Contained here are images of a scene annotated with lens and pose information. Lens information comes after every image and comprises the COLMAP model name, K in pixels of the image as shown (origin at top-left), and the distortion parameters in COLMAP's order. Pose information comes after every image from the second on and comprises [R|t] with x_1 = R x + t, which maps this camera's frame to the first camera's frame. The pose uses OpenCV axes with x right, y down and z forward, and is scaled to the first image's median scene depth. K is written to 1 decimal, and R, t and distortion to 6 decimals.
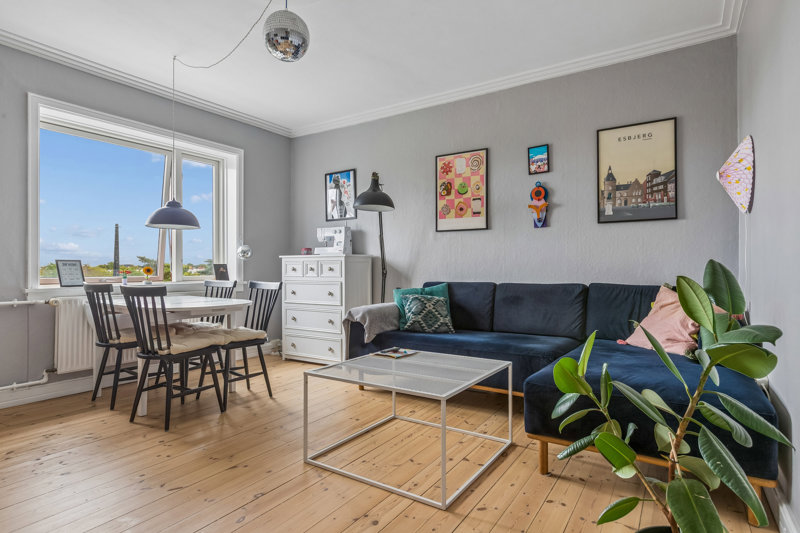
lens RADIAL K [[438.4, 0, 402.6], [0, 438.4, 264.7], [0, 0, 1]] dist [0.004729, 0.000685]
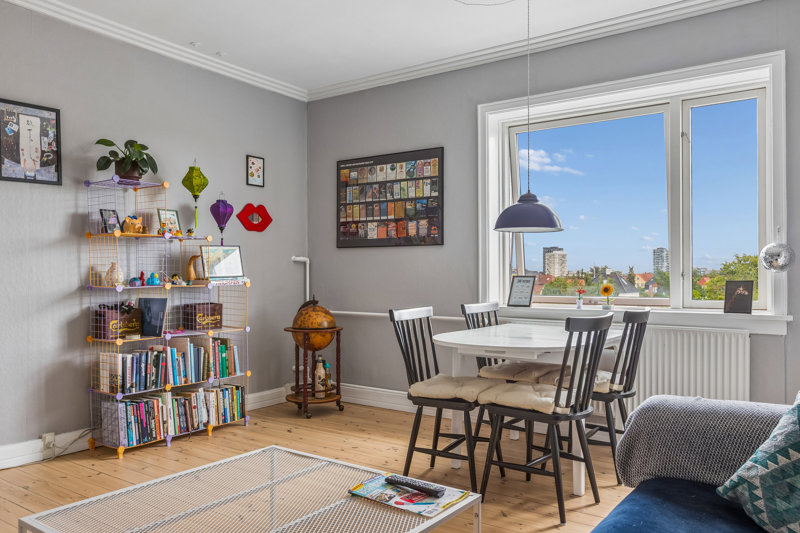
lens RADIAL K [[608.5, 0, 399.5], [0, 608.5, 274.2], [0, 0, 1]] dist [0.004156, -0.004956]
pose [[-0.041067, -0.003637, -0.999150, 0.462151], [0.003499, 0.999987, -0.003784, -0.010349], [0.999150, -0.003652, -0.041054, 0.803916]]
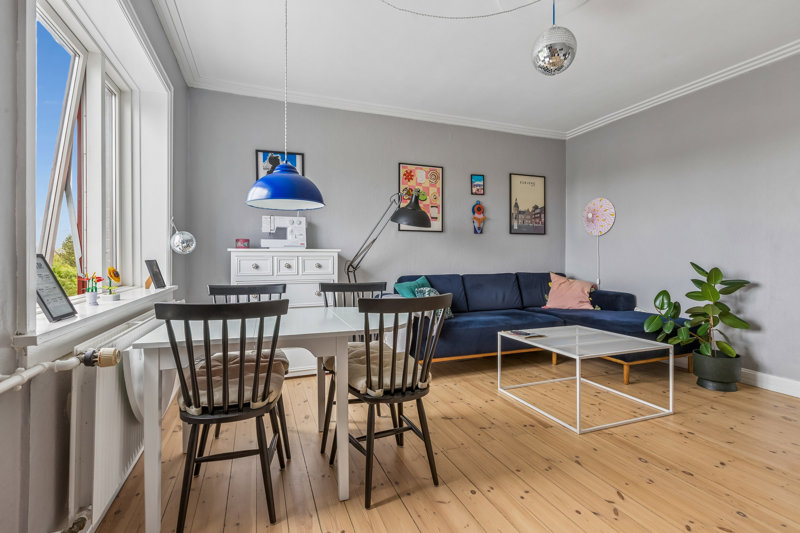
lens RADIAL K [[378.2, 0, 401.6], [0, 378.2, 261.4], [0, 0, 1]] dist [-0.002851, -0.000038]
pose [[0.585844, -0.007305, 0.810391, -0.849953], [-0.005445, 0.999901, 0.012949, -0.011866], [-0.810406, -0.011998, 0.585746, 0.521432]]
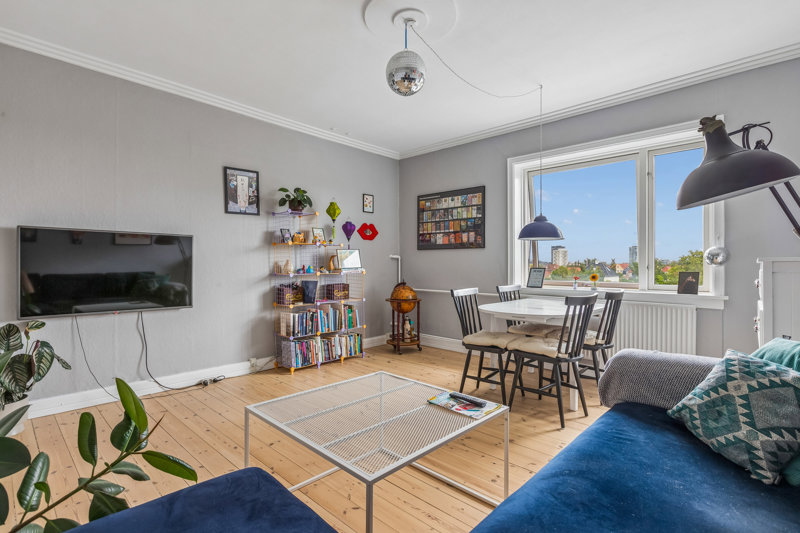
lens RADIAL K [[385.0, 0, 400.0], [0, 385.0, 266.5], [0, 0, 1]] dist [-0.002037, 0.000715]
pose [[-0.183192, 0.004417, -0.983067, 0.488873], [0.002419, 0.999989, 0.004042, -0.020519], [0.983074, -0.001637, -0.183201, 0.800970]]
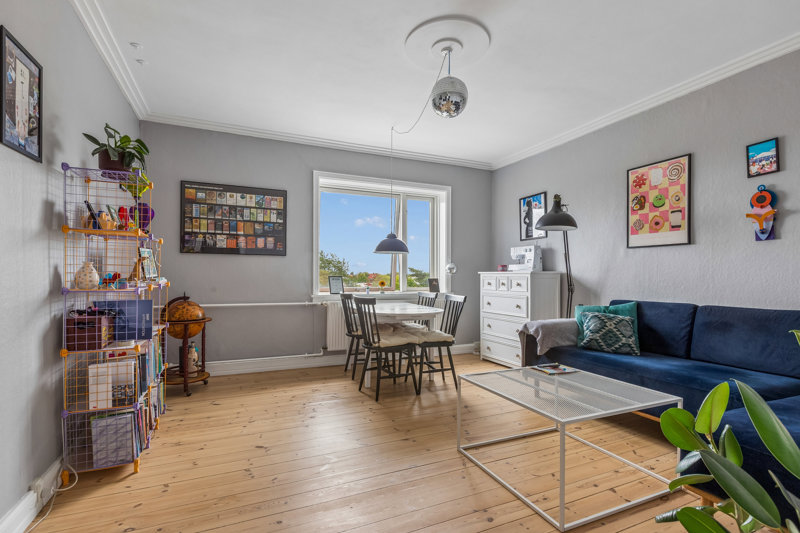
lens RADIAL K [[376.6, 0, 397.5], [0, 376.6, 275.4], [0, 0, 1]] dist [-0.003370, -0.000259]
pose [[0.836605, 0.005620, -0.547779, 0.130118], [-0.003447, 0.999982, 0.004994, -0.021016], [0.547797, -0.002290, 0.836608, 0.032369]]
